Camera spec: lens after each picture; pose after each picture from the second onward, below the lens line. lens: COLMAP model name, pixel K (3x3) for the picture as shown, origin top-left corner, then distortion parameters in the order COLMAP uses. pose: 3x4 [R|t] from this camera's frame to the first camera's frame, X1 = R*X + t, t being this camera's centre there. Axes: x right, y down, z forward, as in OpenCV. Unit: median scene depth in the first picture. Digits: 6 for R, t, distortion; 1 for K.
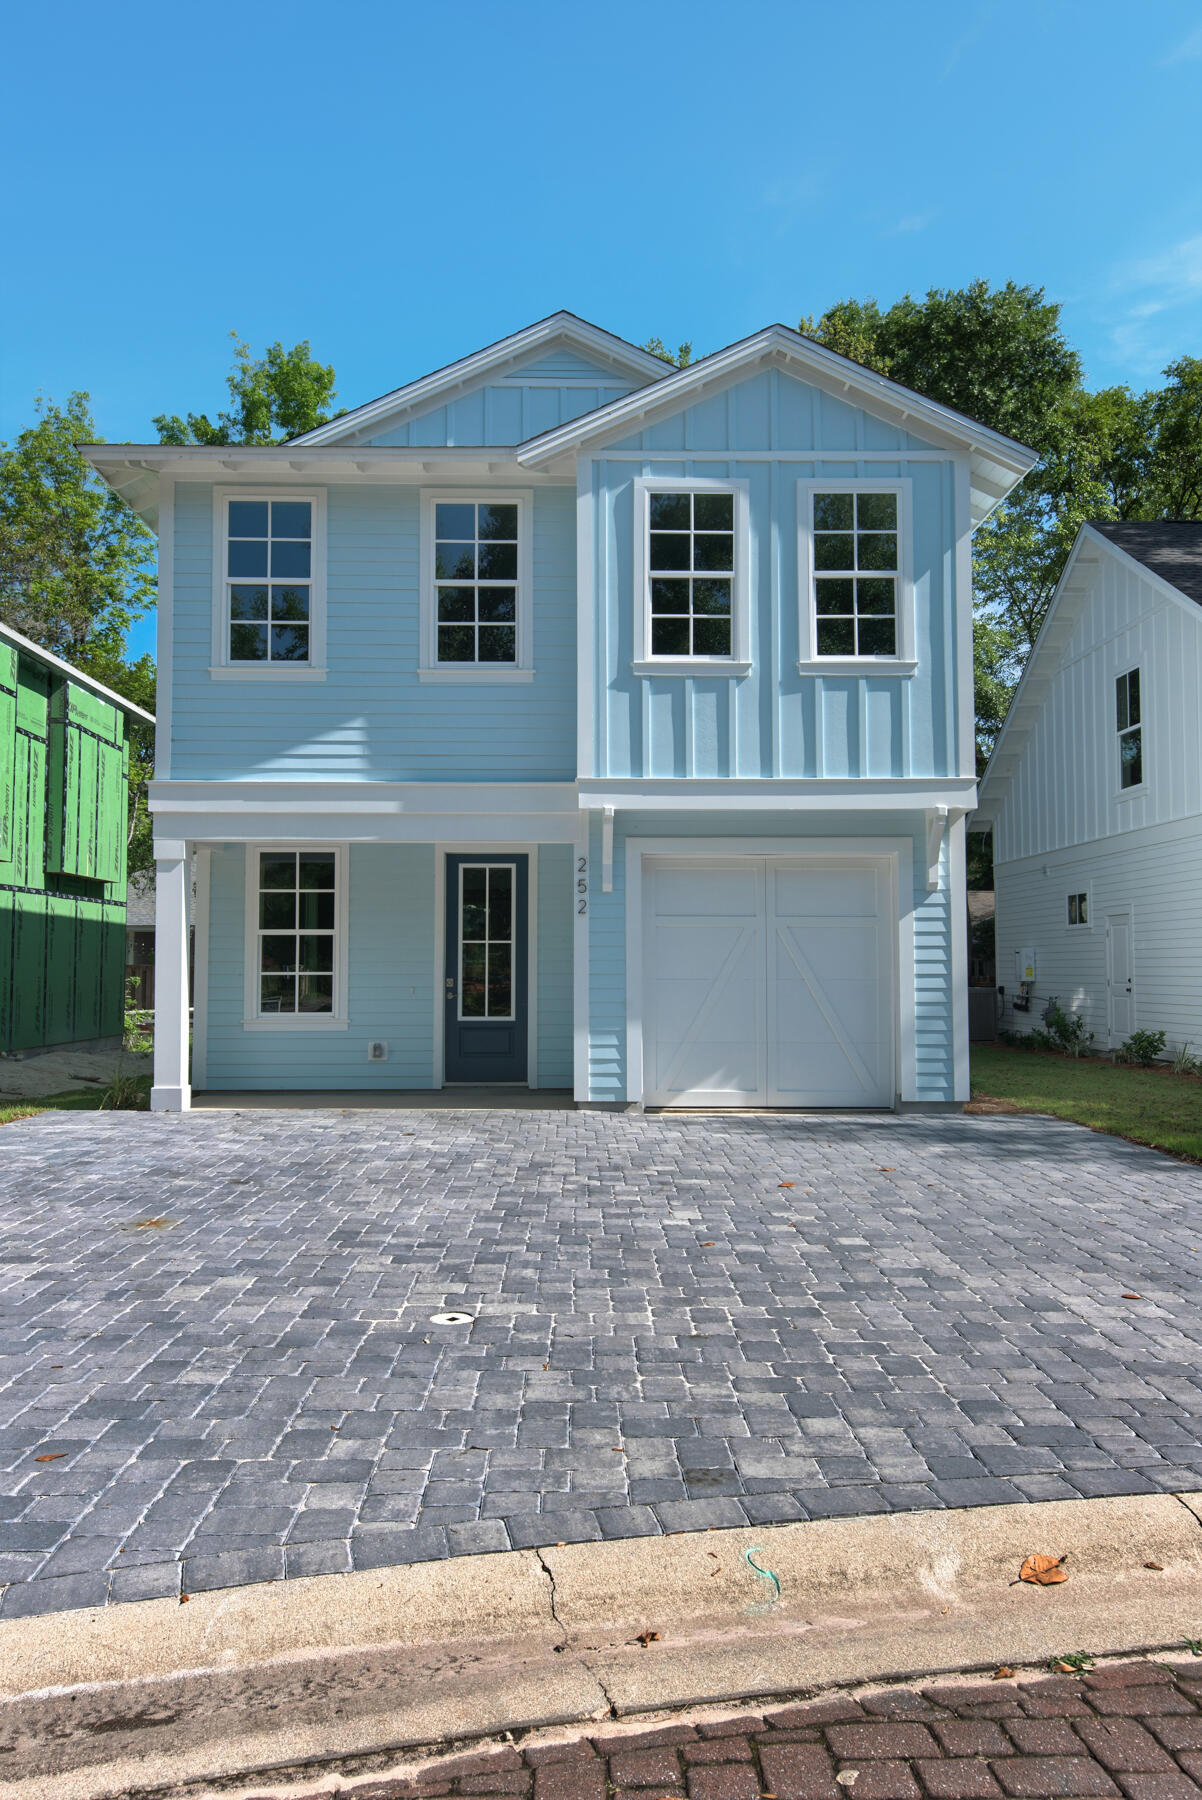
lens RADIAL K [[1275.5, 0, 600.7], [0, 1275.5, 899.7], [0, 0, 1]] dist [0.041418, -0.008515]
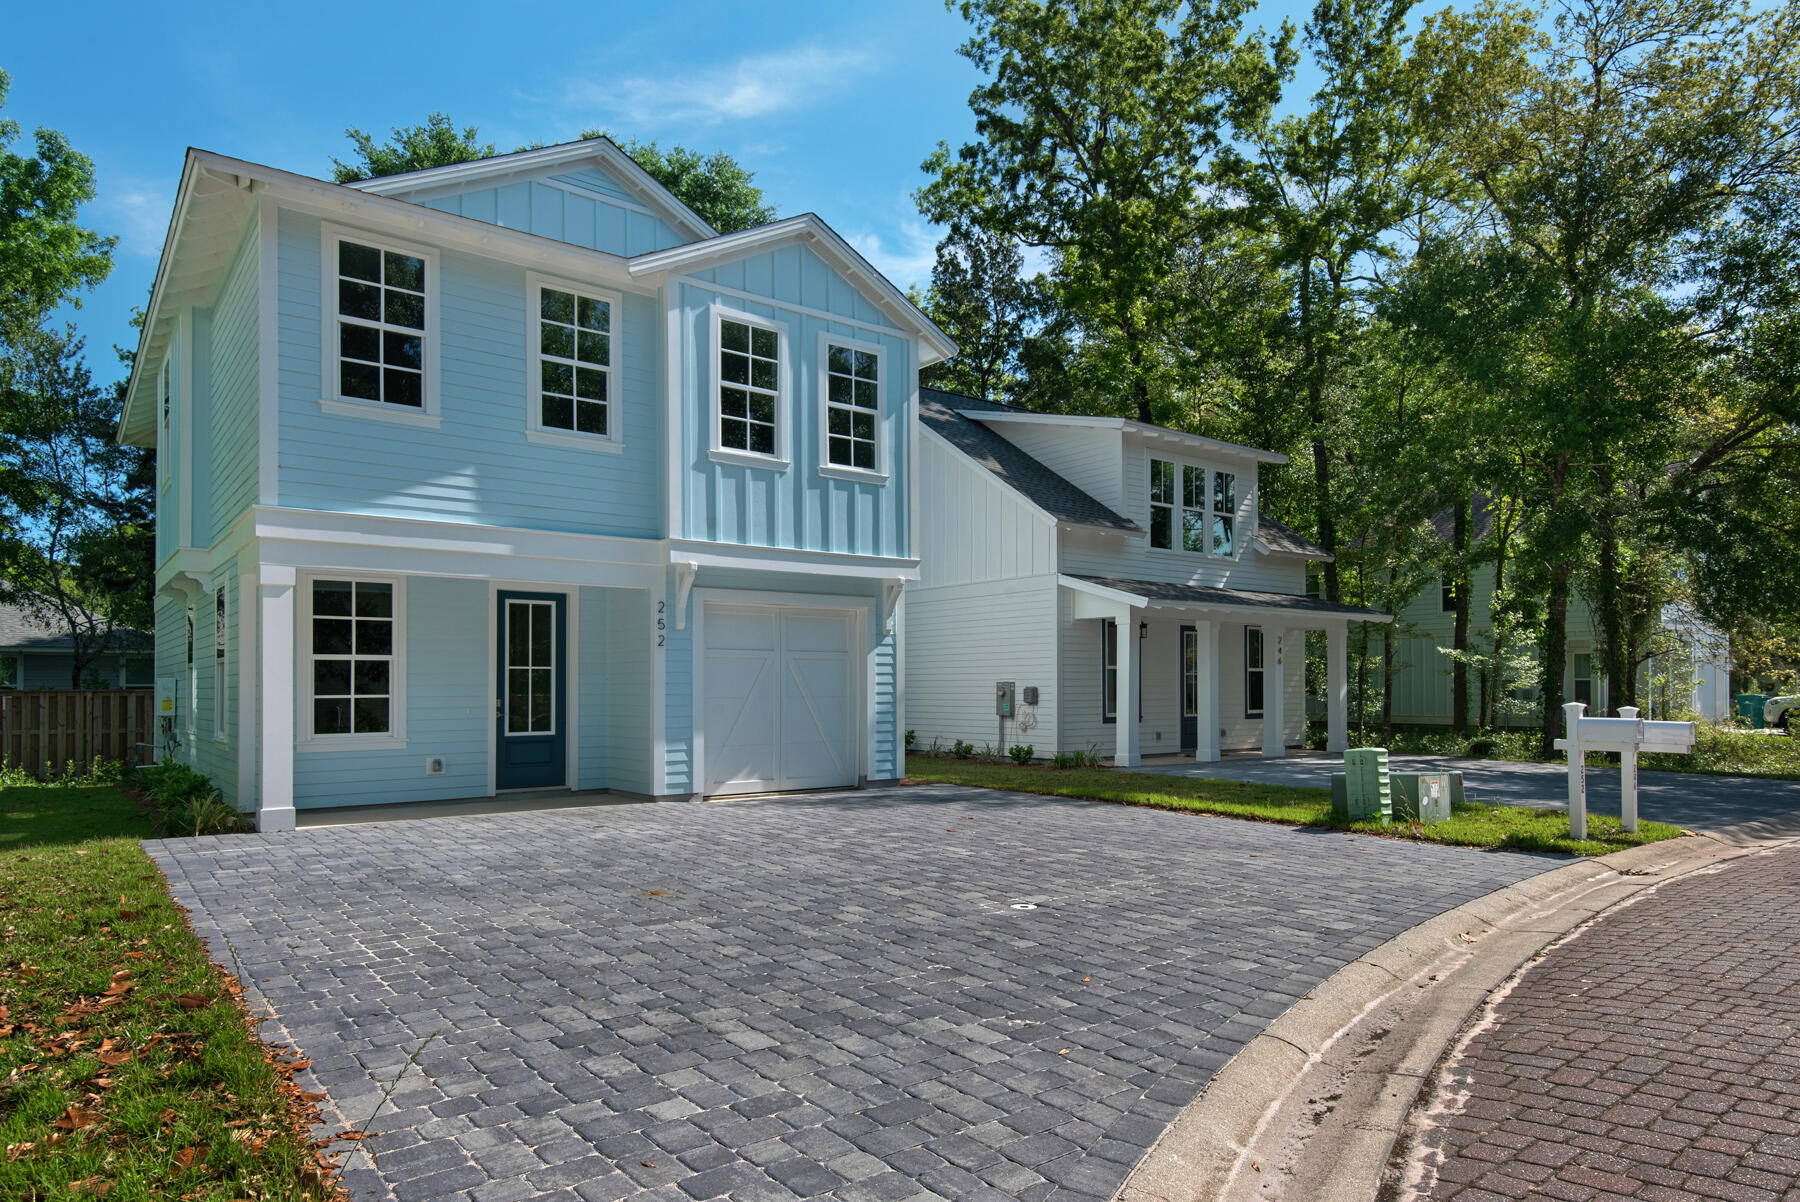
lens RADIAL K [[1077.6, 0, 910.9], [0, 1077.6, 675.3], [0, 0, 1]] dist [0.038271, -0.001702]
pose [[0.796656, 0.002347, 0.604429, -0.460782], [-0.027919, 0.999068, 0.032918, -0.002400], [-0.603788, -0.043099, 0.795979, 0.007617]]
